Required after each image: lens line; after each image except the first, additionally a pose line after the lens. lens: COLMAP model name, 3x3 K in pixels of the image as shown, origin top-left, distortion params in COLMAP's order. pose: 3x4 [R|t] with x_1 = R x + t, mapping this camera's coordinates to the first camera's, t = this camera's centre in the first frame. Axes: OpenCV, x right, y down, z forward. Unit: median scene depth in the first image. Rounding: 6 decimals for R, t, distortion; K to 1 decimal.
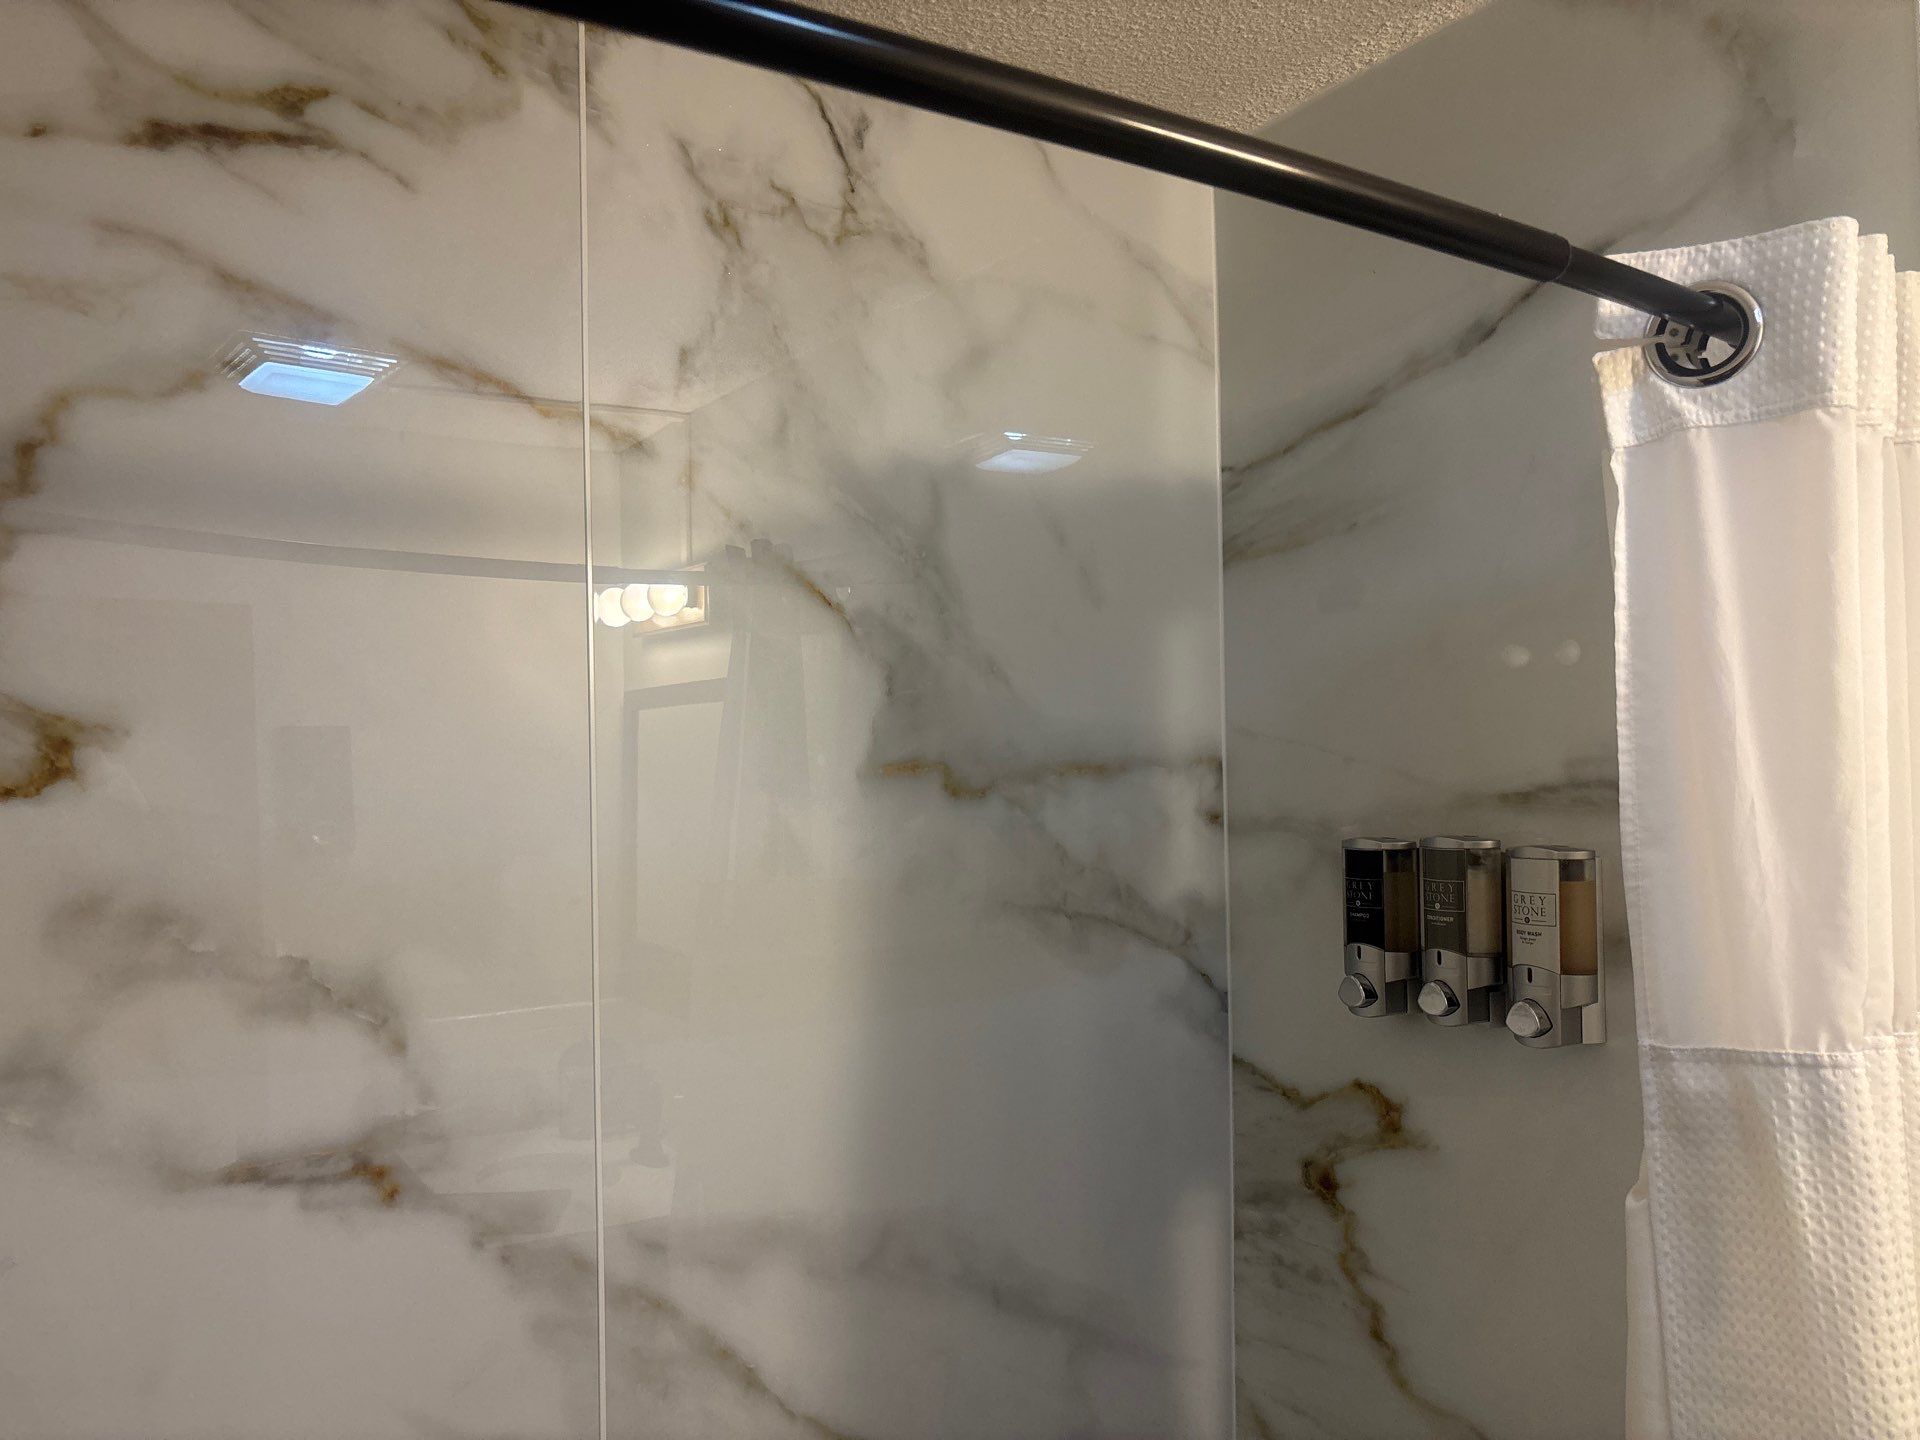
lens RADIAL K [[1453.6, 0, 981.3], [0, 1453.6, 721.8], [0, 0, 1]] dist [0.030376, -0.032317]
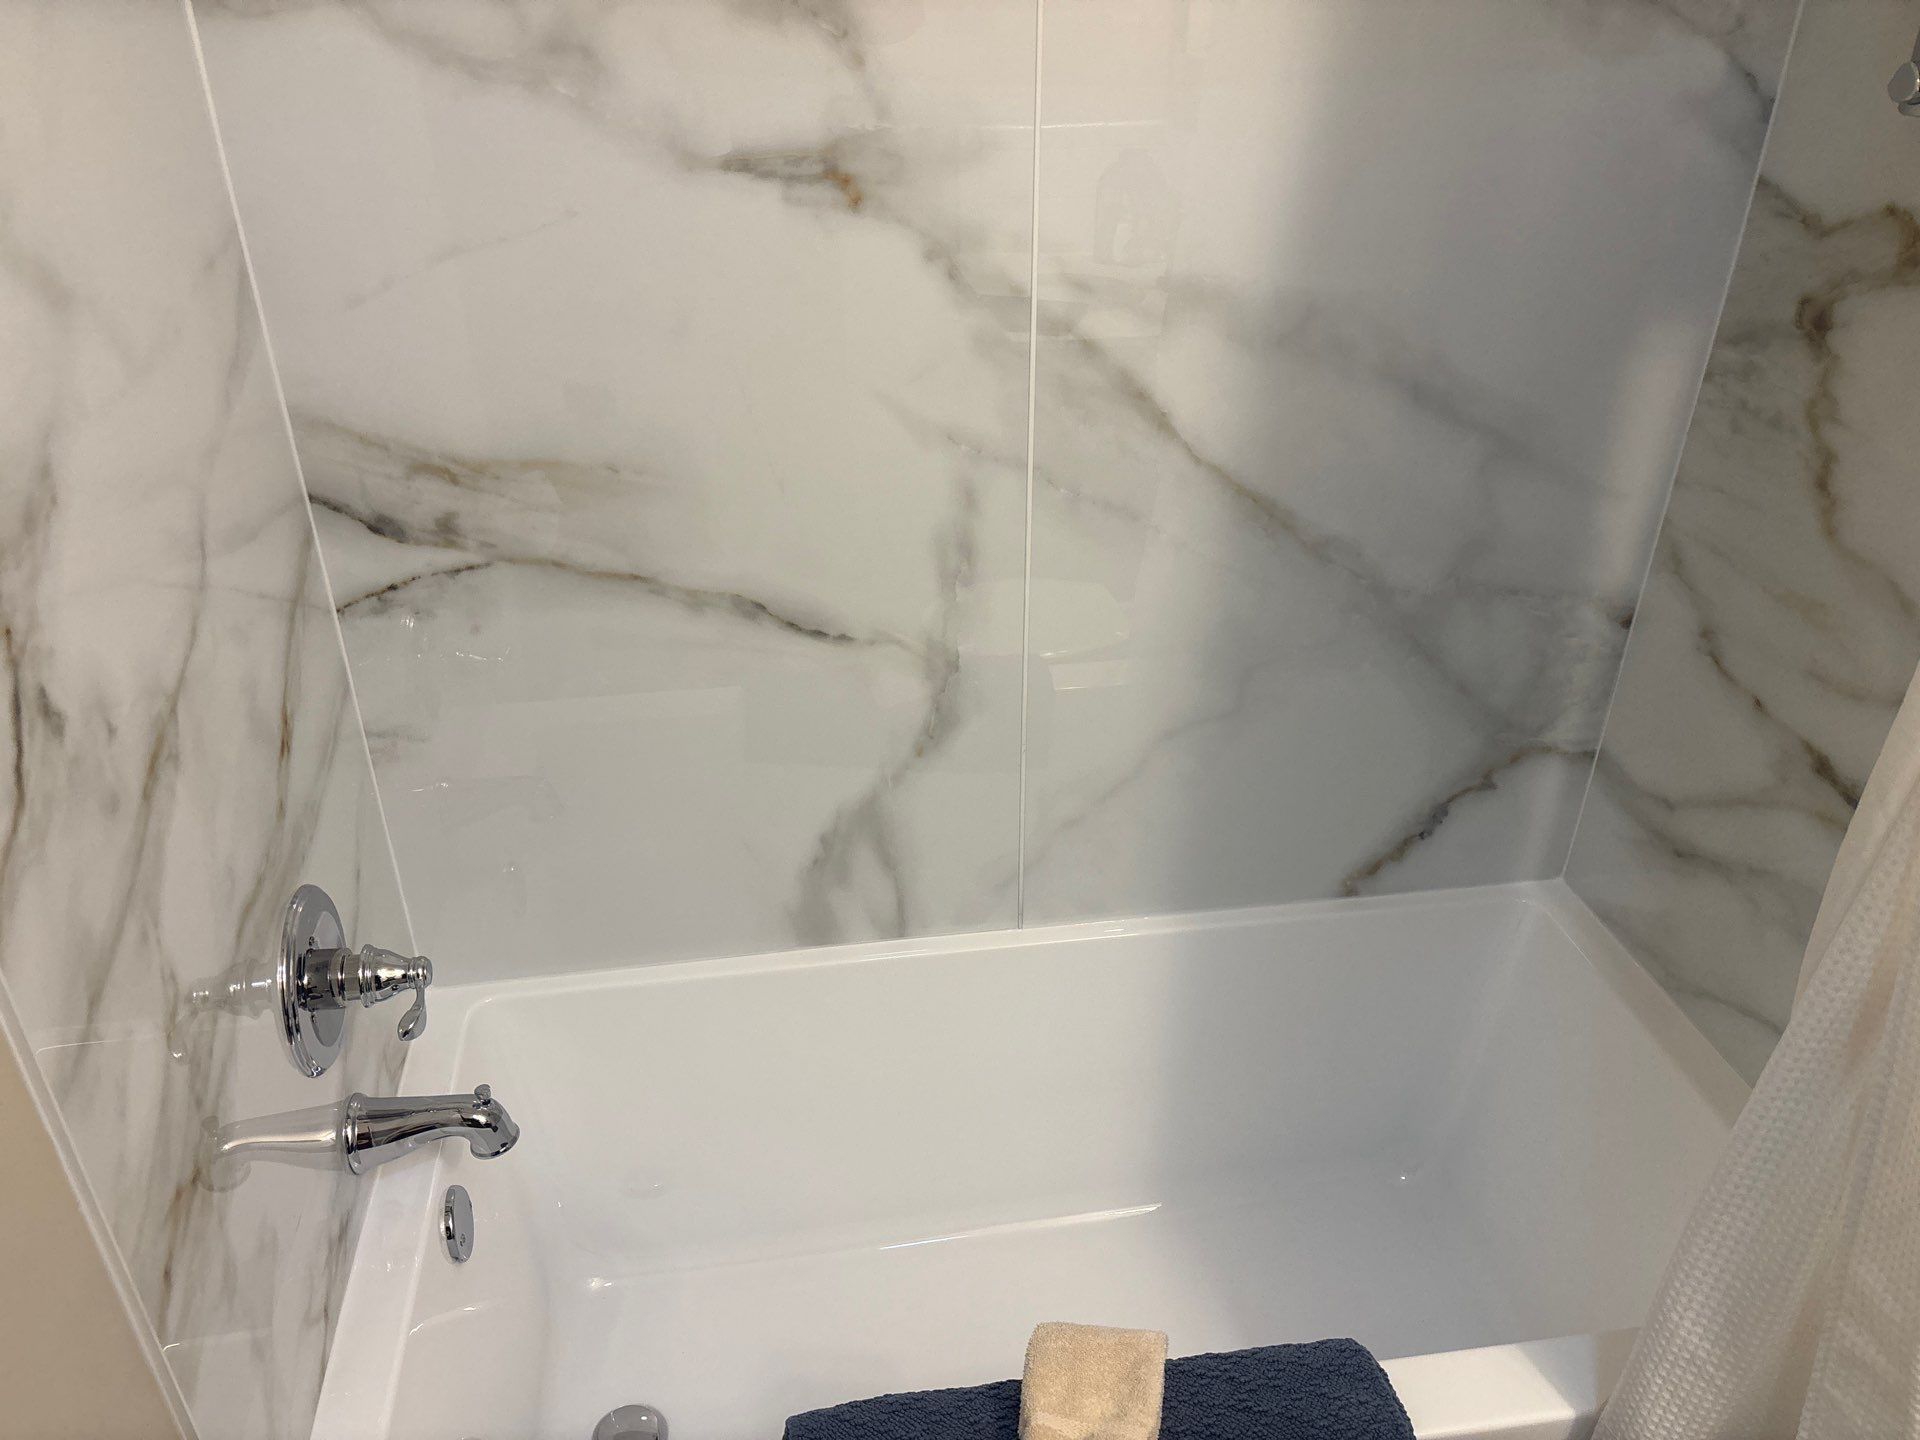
lens RADIAL K [[1443.9, 0, 950.7], [0, 1443.9, 738.9], [0, 0, 1]] dist [0.063818, -0.079297]
pose [[0.911615, 0.218809, -0.347966, 0.142676], [-0.005430, 0.852877, 0.522083, 0.080748], [0.411008, -0.474050, 0.778684, -0.053684]]
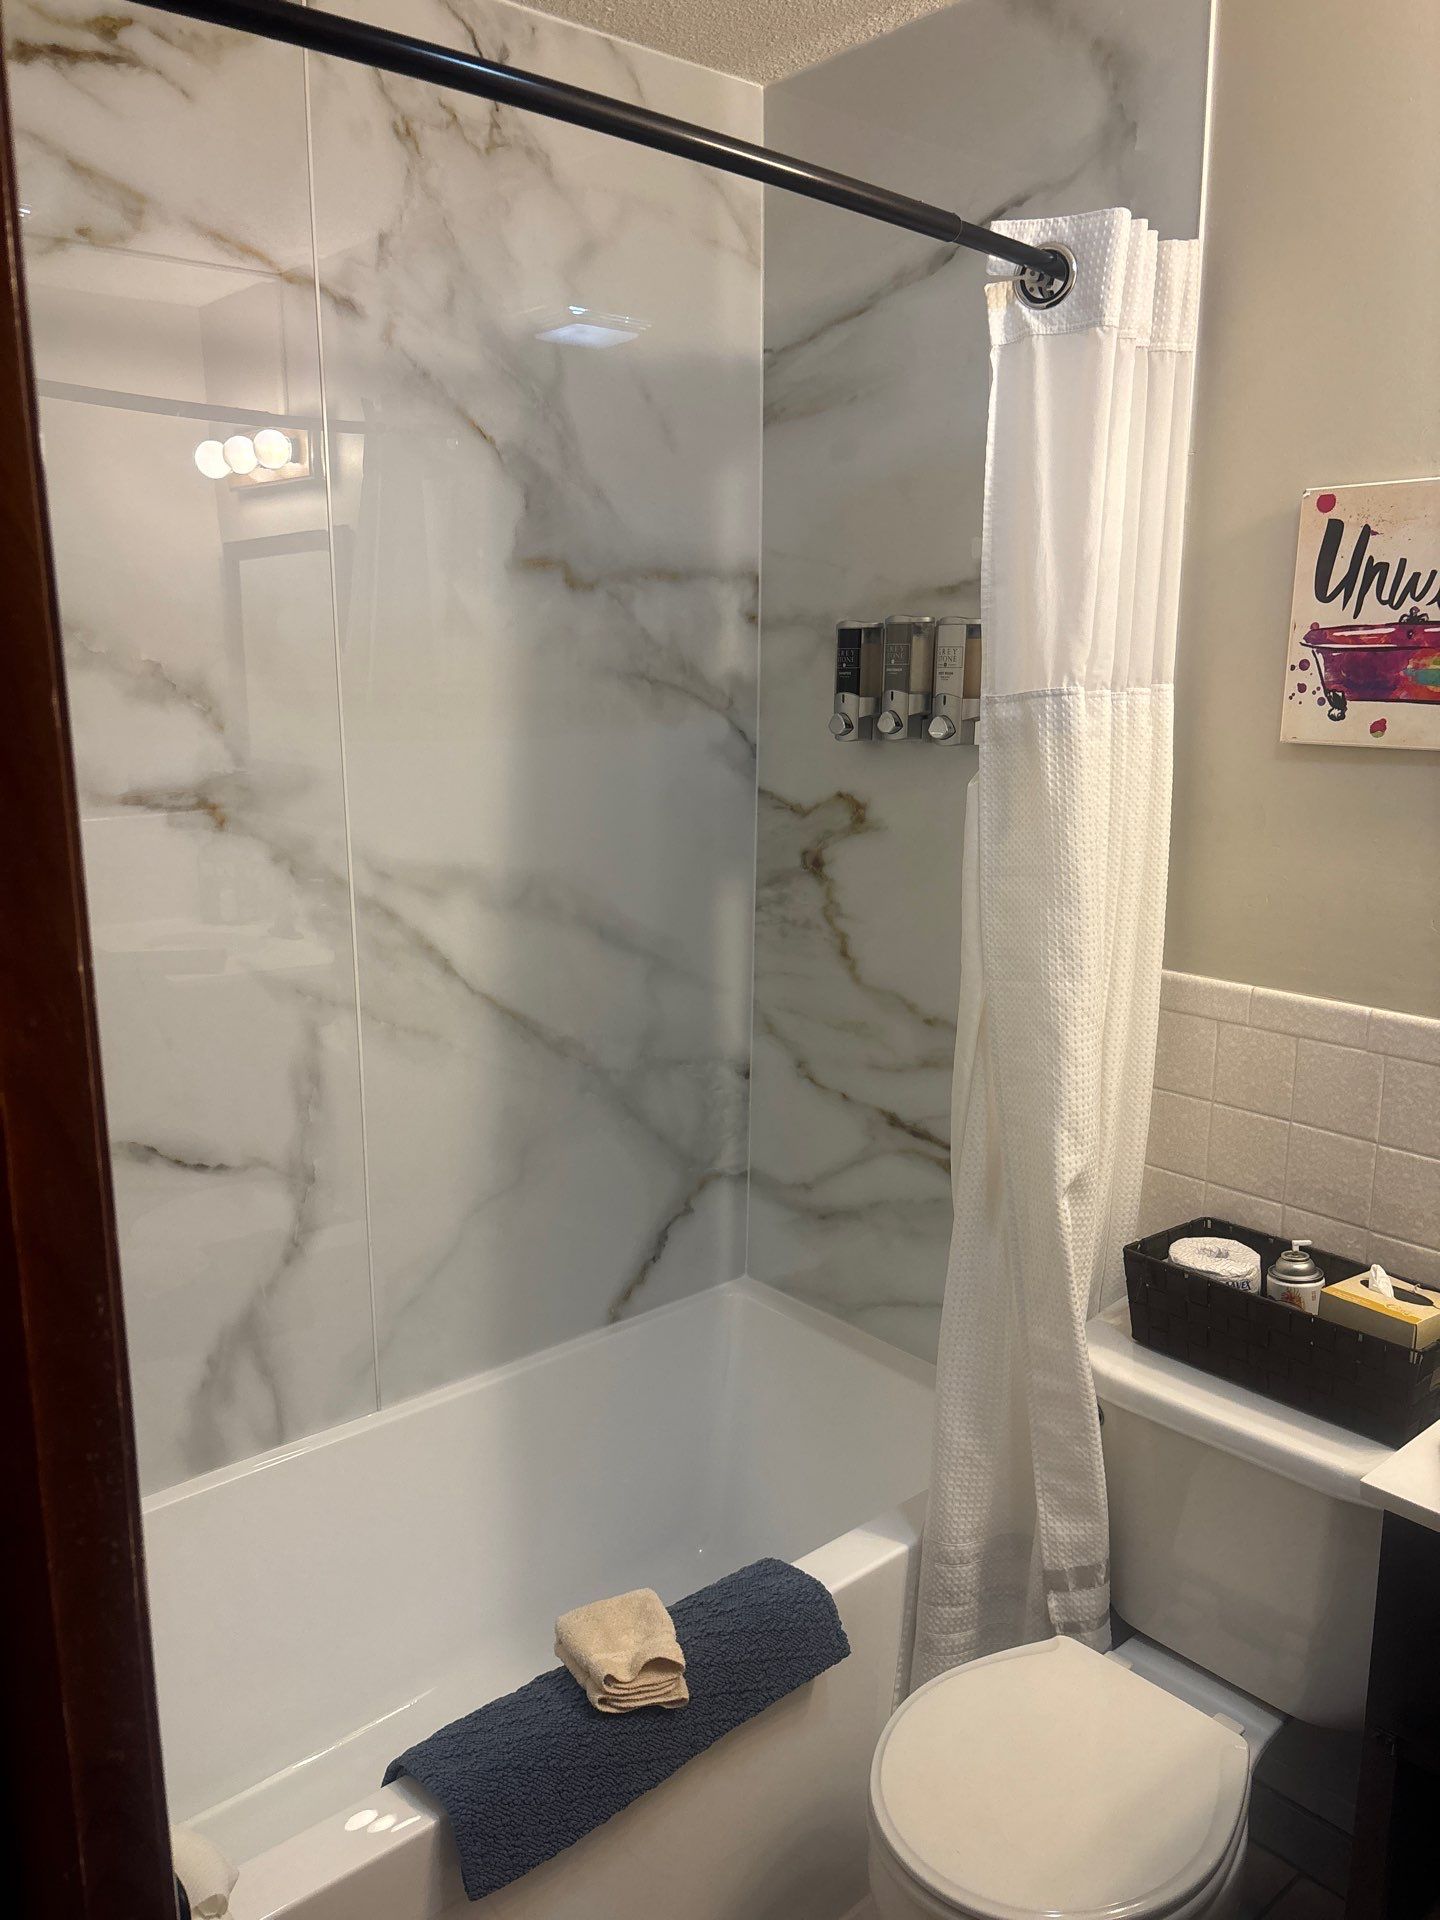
lens RADIAL K [[1443.9, 0, 717.6], [0, 1443.9, 963.2], [0, 0, 1]] dist [0.063818, -0.079297]
pose [[0.989528, -0.008103, 0.144111, -0.099414], [-0.024032, 0.975239, 0.219845, 0.109035], [-0.142324, -0.221006, 0.964832, -0.549562]]
